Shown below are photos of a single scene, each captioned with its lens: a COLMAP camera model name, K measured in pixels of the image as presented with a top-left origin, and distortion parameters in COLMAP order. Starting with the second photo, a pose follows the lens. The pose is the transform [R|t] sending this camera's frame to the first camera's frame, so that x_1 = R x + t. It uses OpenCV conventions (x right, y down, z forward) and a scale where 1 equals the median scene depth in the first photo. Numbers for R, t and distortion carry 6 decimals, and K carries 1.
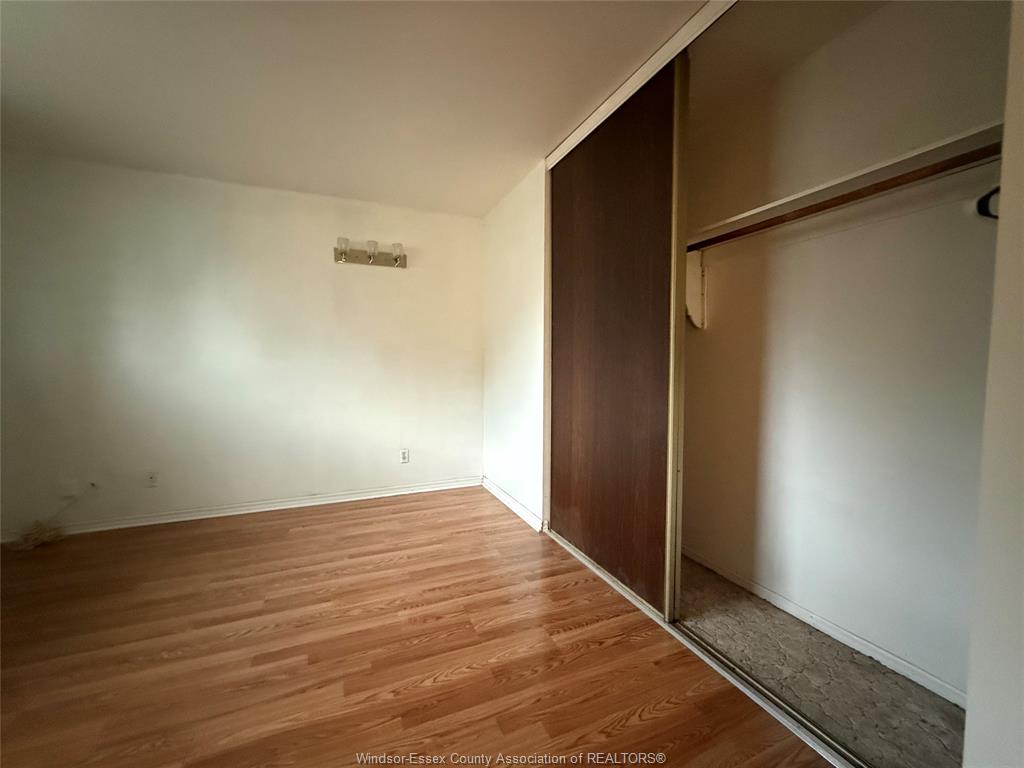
lens RADIAL K [[409.3, 0, 510.8], [0, 409.3, 384.6], [0, 0, 1]] dist [0.001369, 0.000729]
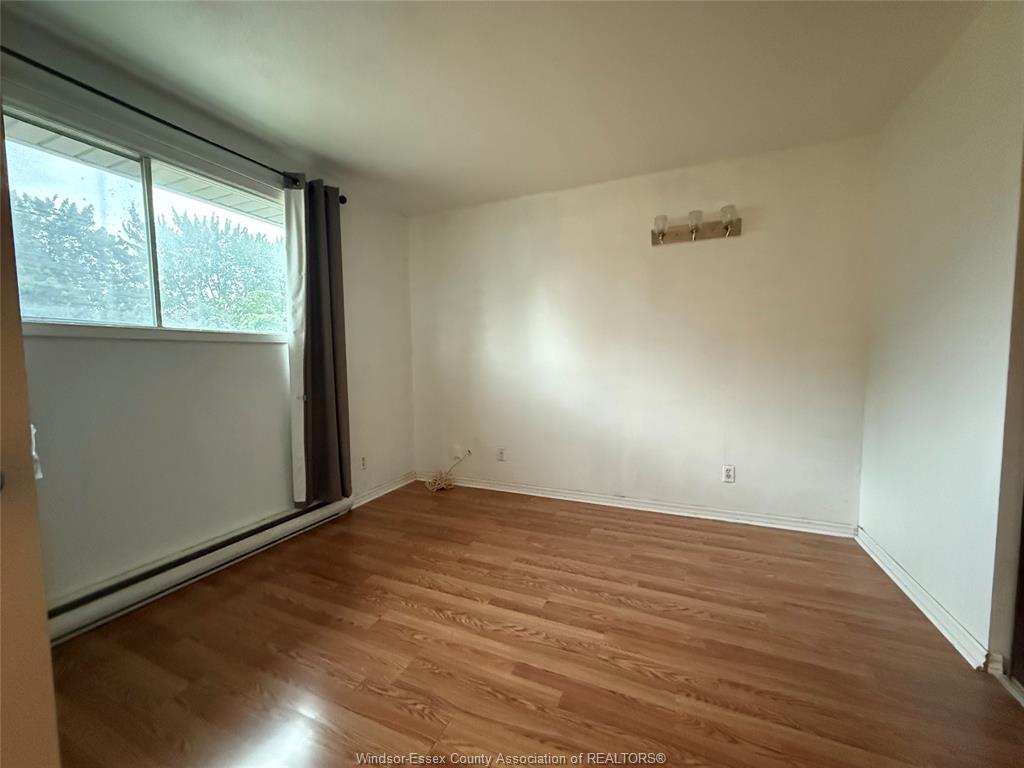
lens RADIAL K [[409.3, 0, 508.8], [0, 409.3, 385.0], [0, 0, 1]] dist [0.001369, 0.000729]
pose [[0.689051, 0.040072, -0.723604, 0.023003], [-0.027245, 0.999197, 0.029389, -0.015217], [0.724201, -0.000536, 0.689589, 0.196408]]
